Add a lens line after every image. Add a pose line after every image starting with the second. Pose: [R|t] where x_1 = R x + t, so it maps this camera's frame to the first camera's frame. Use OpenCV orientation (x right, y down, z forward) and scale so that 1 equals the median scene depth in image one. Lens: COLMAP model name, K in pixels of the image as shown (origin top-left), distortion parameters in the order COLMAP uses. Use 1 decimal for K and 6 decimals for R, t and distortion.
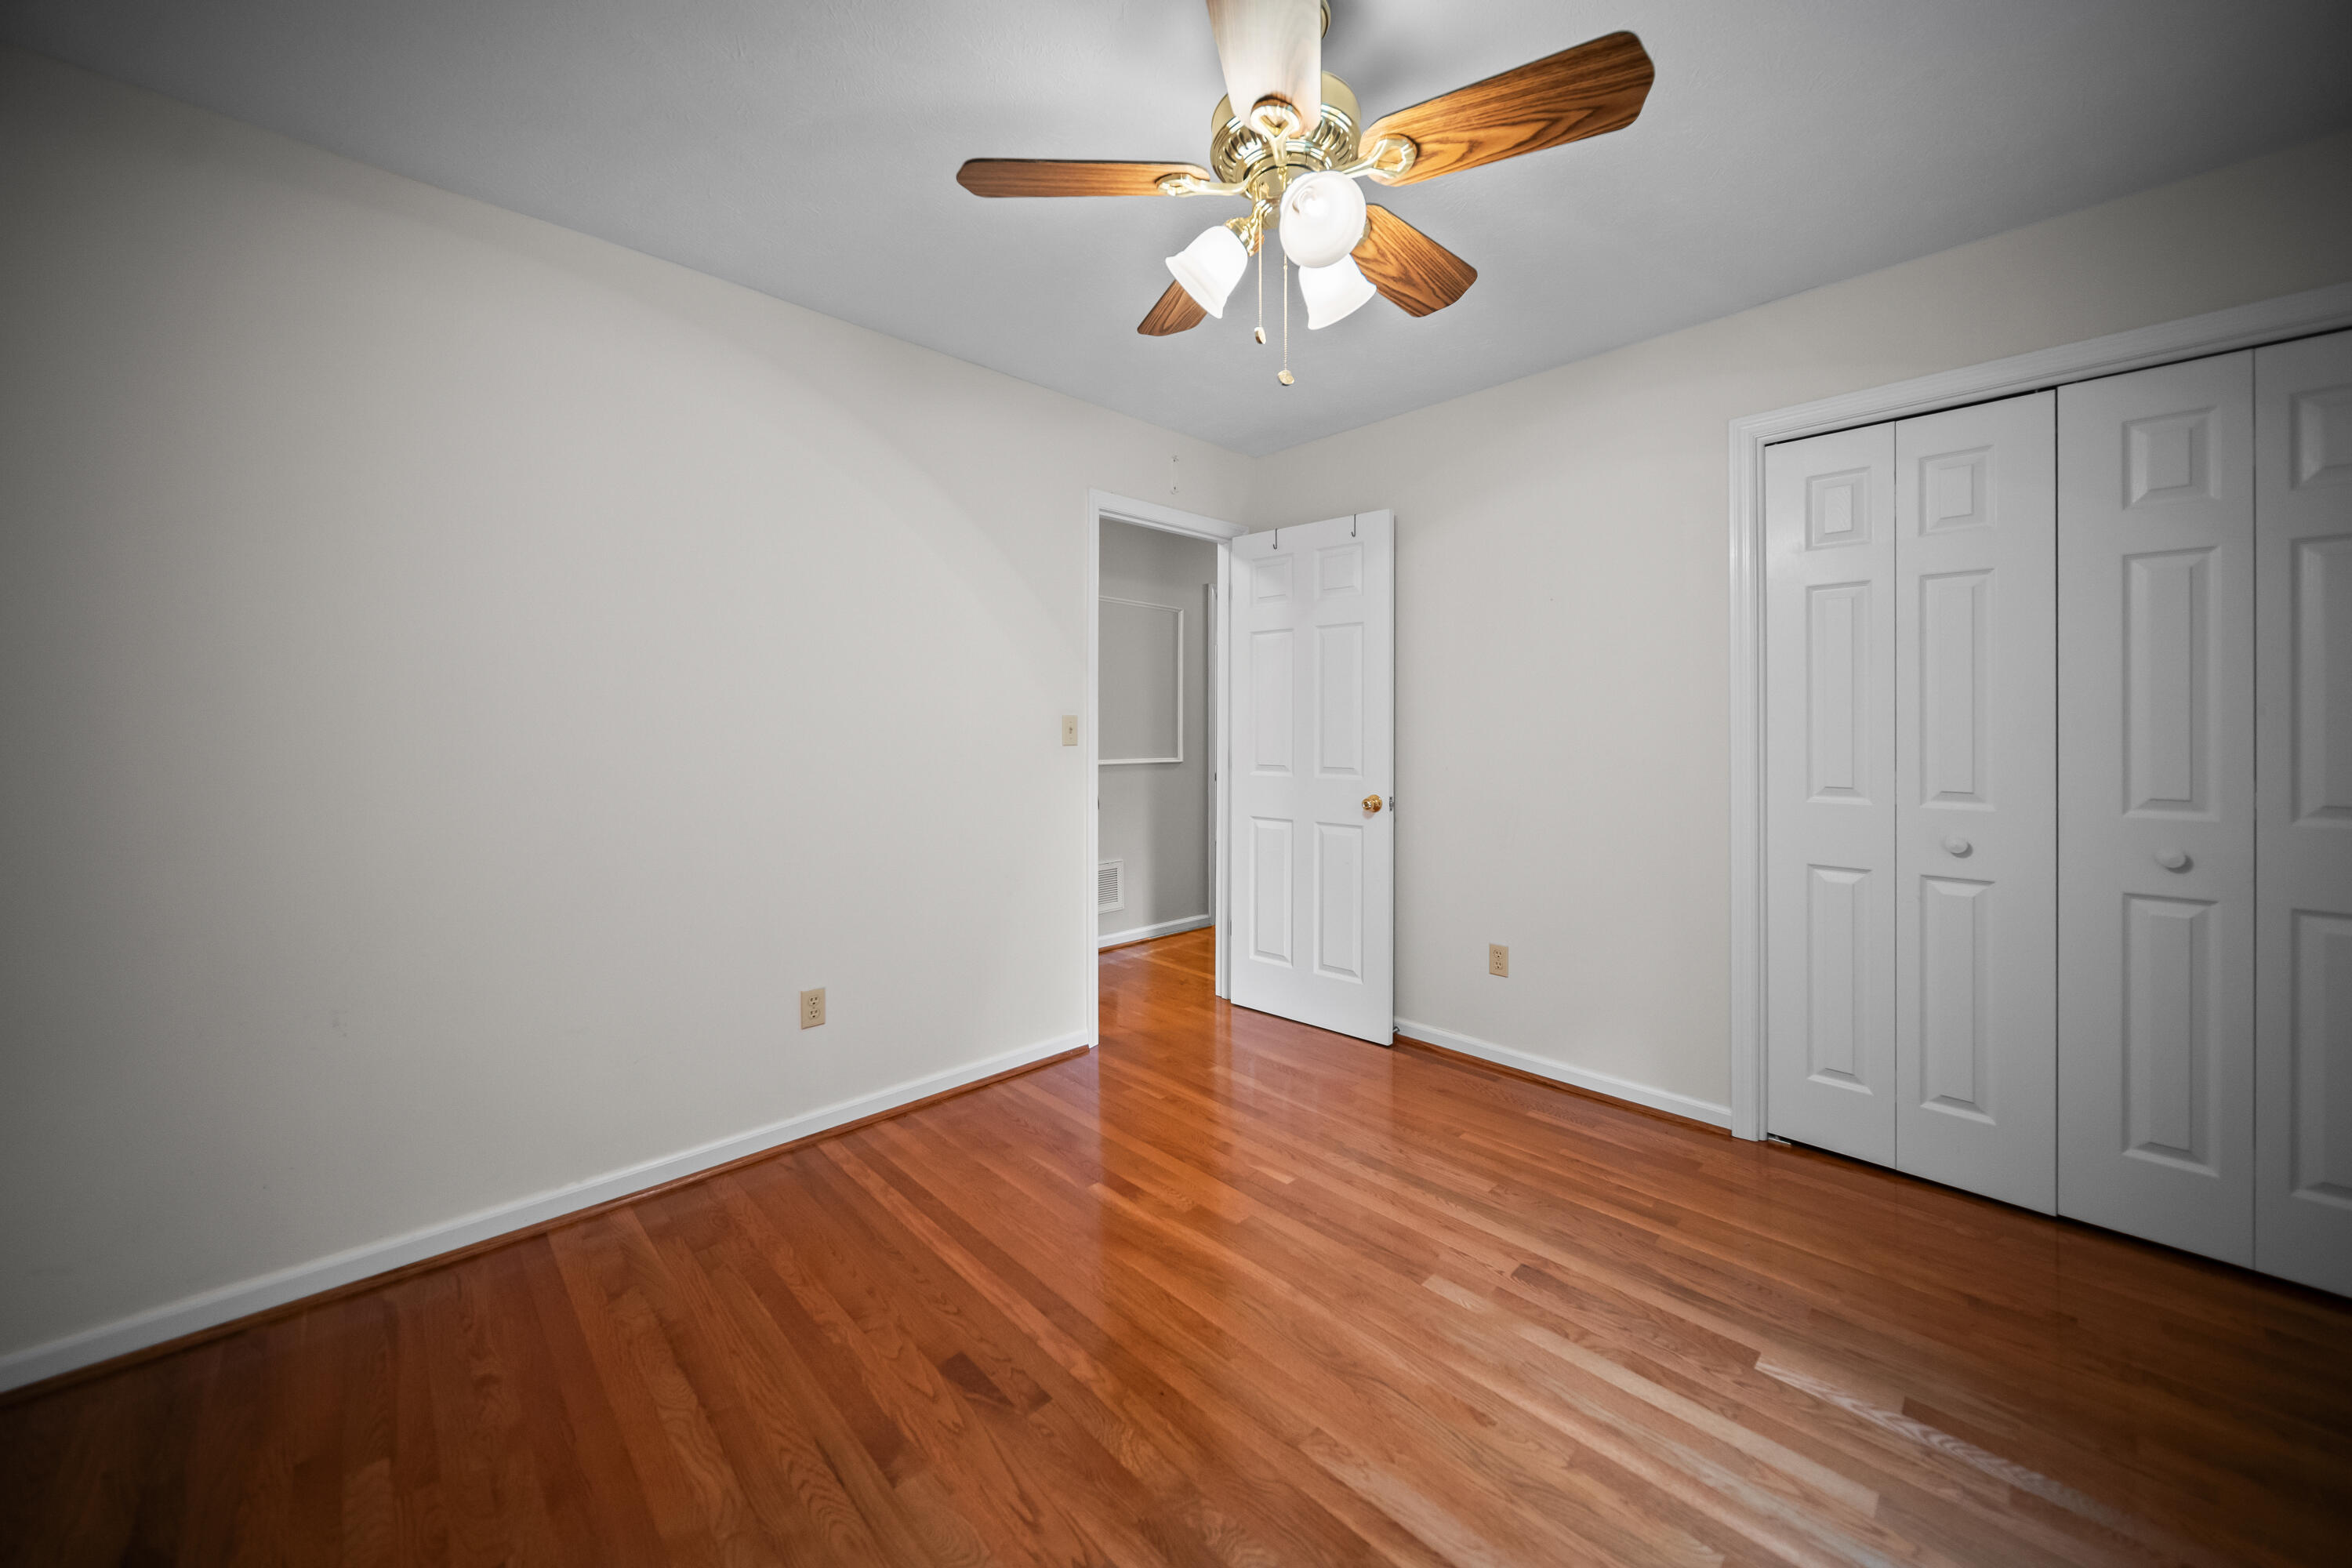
lens RADIAL K [[843.5, 0, 1175.7], [0, 843.5, 746.8], [0, 0, 1]] dist [-0.000187, -0.000111]
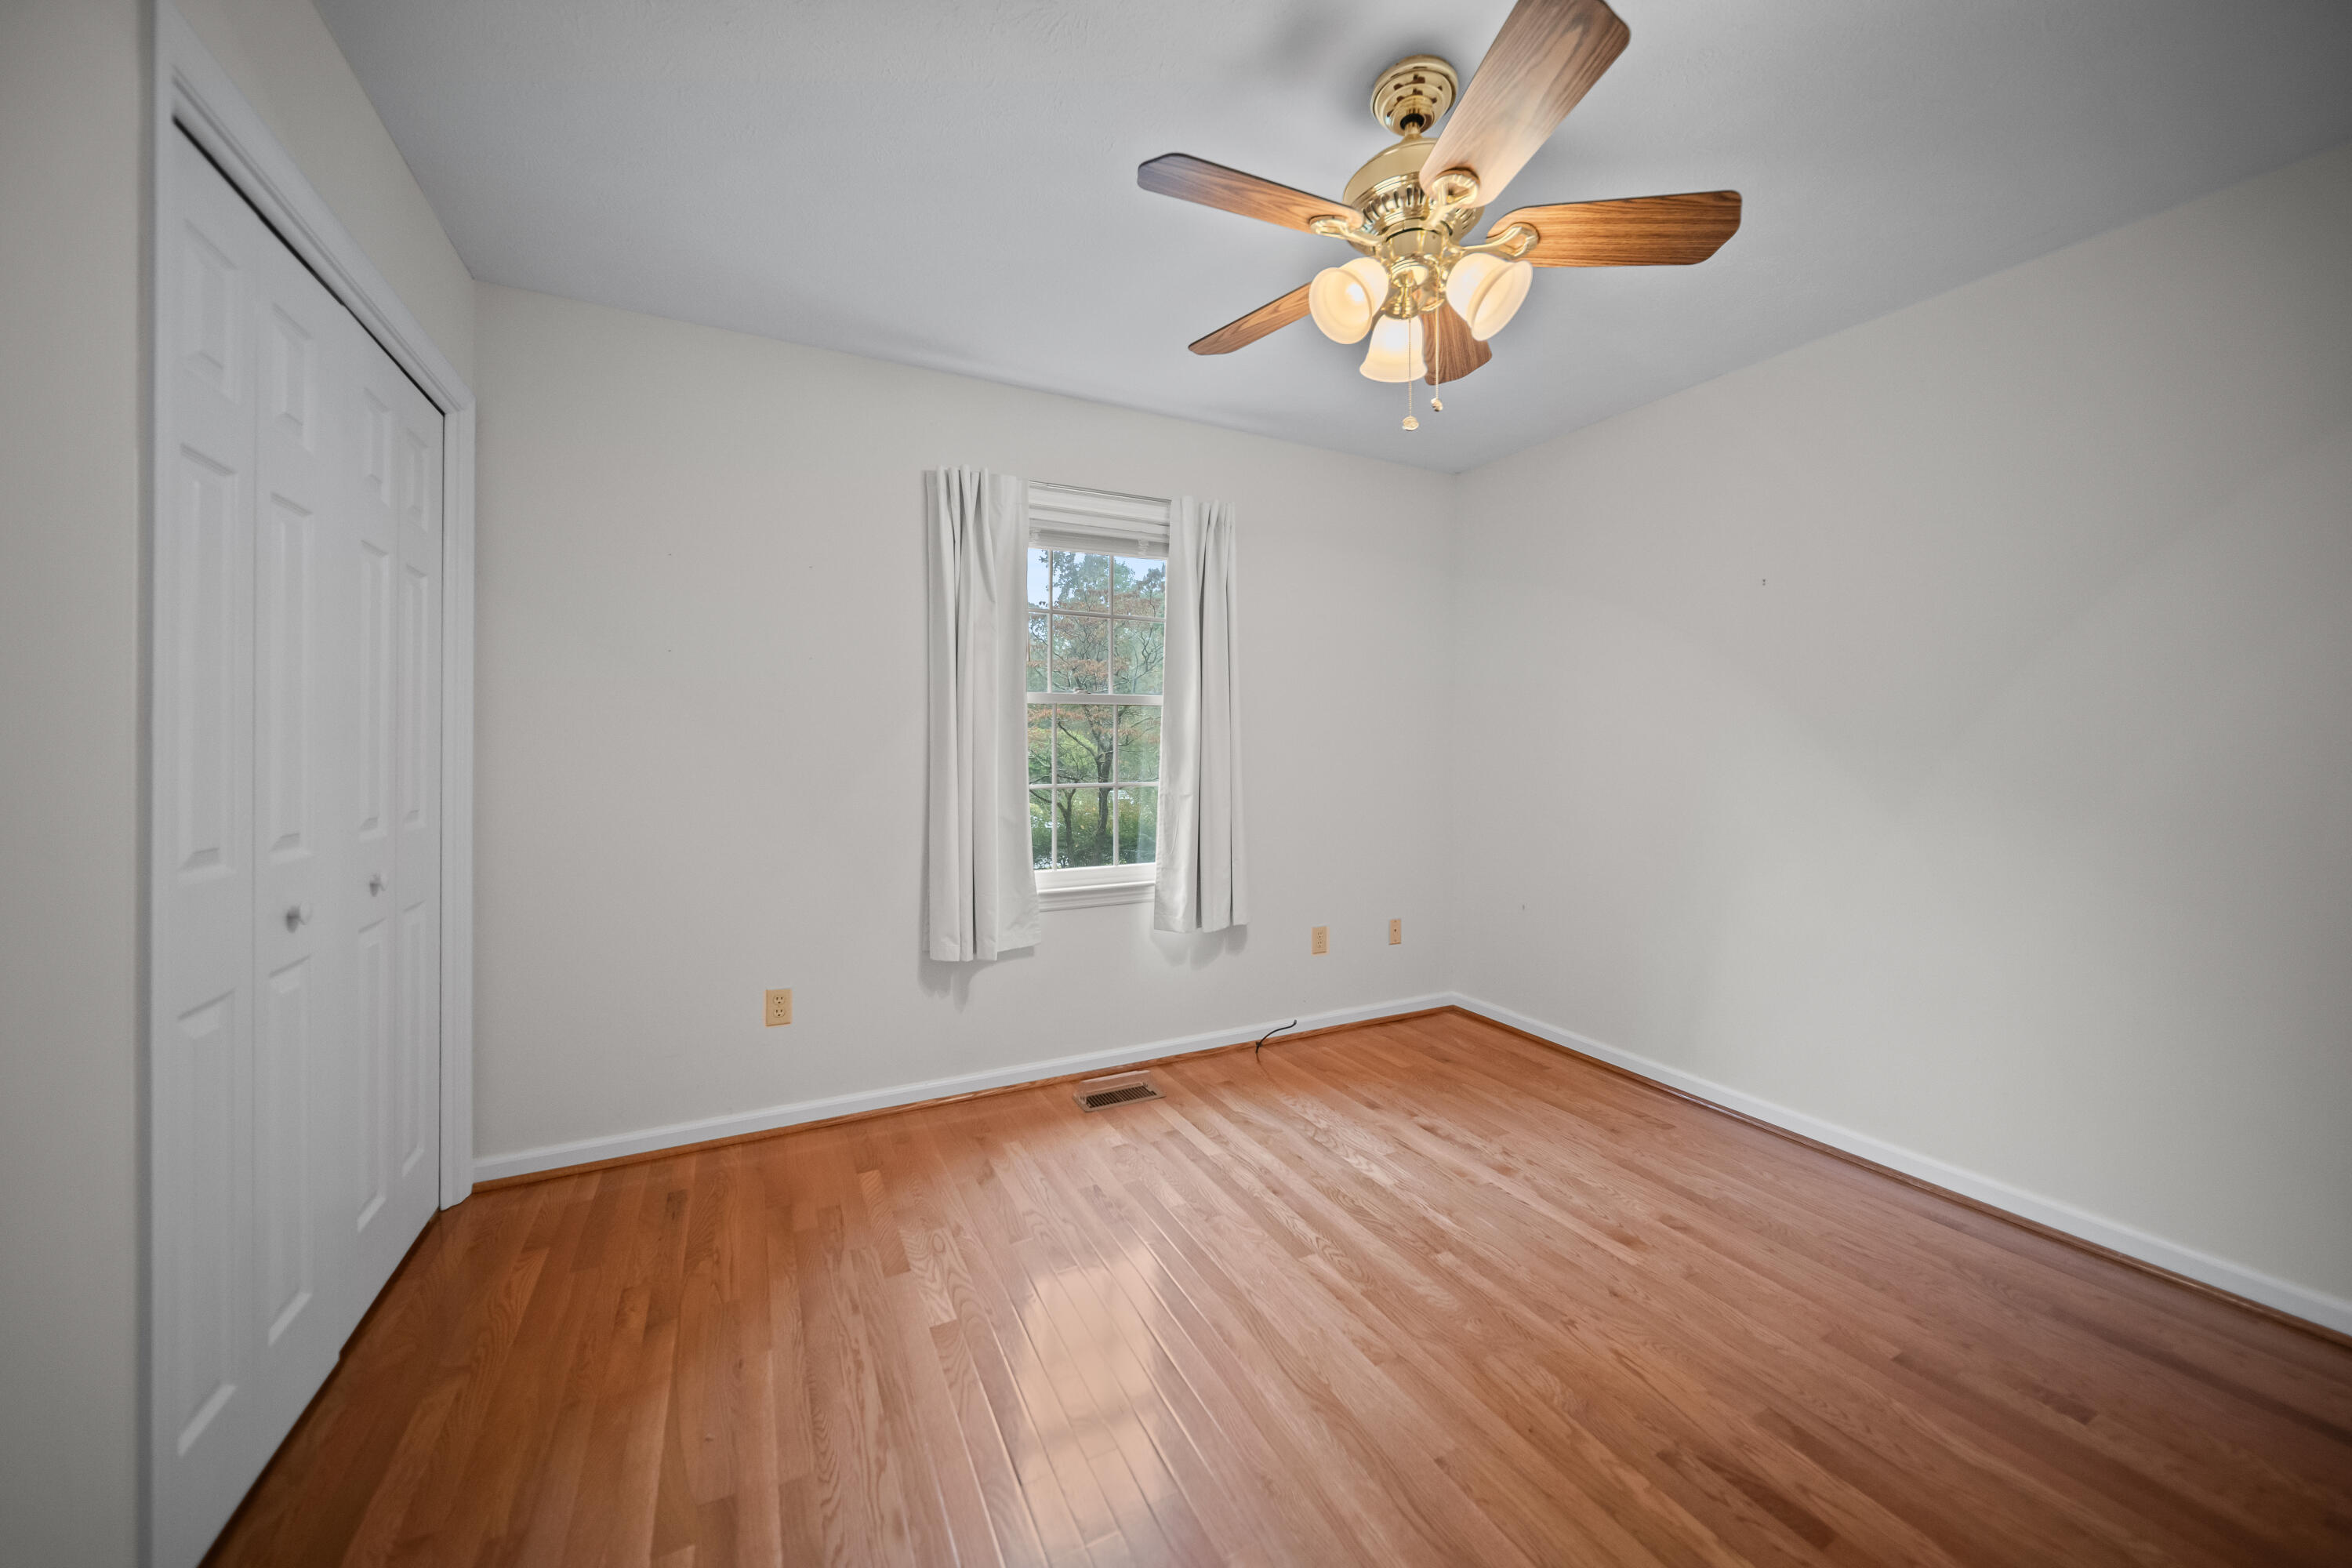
lens RADIAL K [[808.7, 0, 1171.9], [0, 808.7, 747.2], [0, 0, 1]] dist [0.000163, -0.000074]
pose [[-0.954427, -0.002232, 0.298436, 0.103630], [0.002038, 0.999900, 0.013996, -0.033338], [-0.298437, 0.013966, -0.954327, 2.033537]]
